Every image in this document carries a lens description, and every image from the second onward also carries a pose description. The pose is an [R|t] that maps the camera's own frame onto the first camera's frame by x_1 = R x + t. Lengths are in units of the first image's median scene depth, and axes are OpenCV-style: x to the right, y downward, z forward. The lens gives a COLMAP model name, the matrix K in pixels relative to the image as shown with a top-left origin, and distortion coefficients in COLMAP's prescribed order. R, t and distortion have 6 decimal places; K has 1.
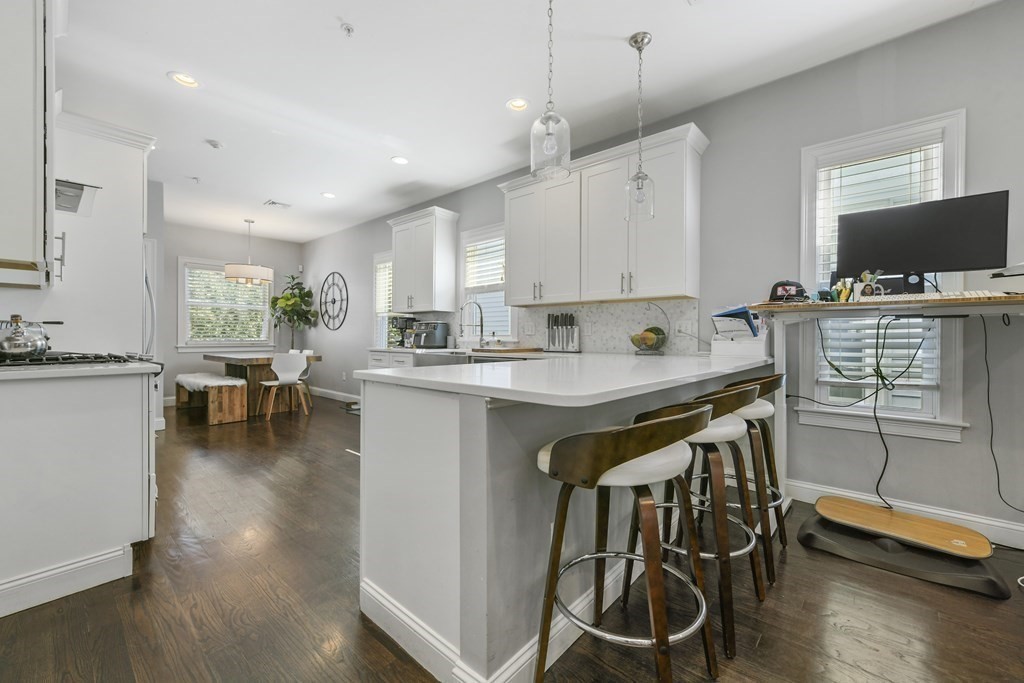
lens RADIAL K [[411.2, 0, 518.8], [0, 411.2, 338.9], [0, 0, 1]] dist [0.000326, 0.000172]
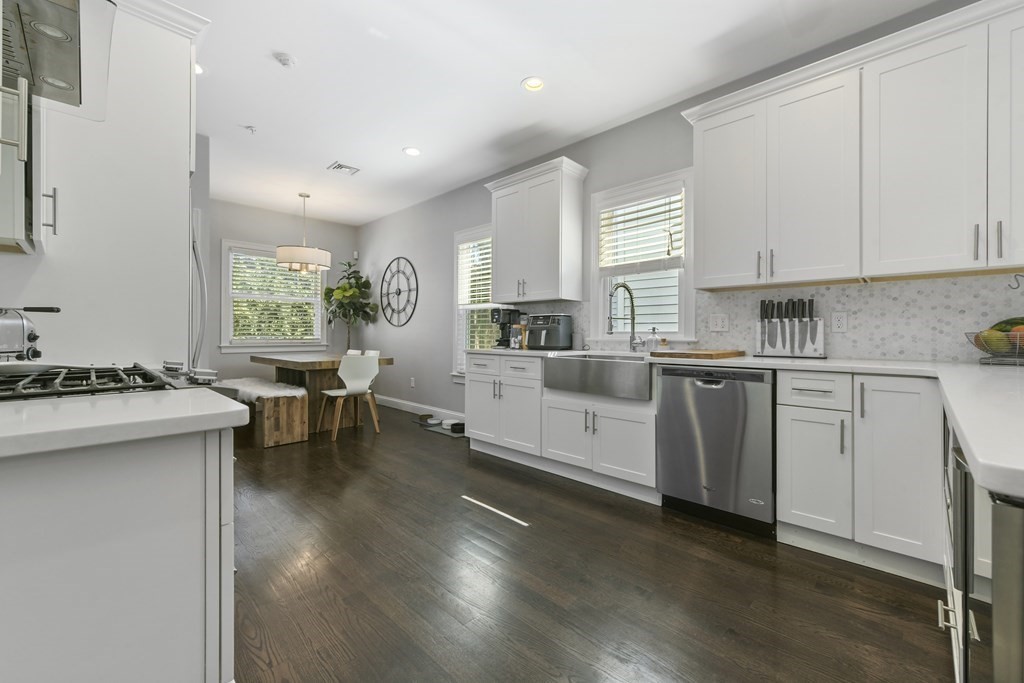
lens RADIAL K [[415.8, 0, 516.4], [0, 415.8, 334.0], [0, 0, 1]] dist [-0.000088, 0.000006]
pose [[0.998380, -0.000189, -0.056905, -0.216227], [-0.000183, 0.999979, -0.006537, -0.000870], [0.056905, 0.006537, 0.998358, 0.225420]]
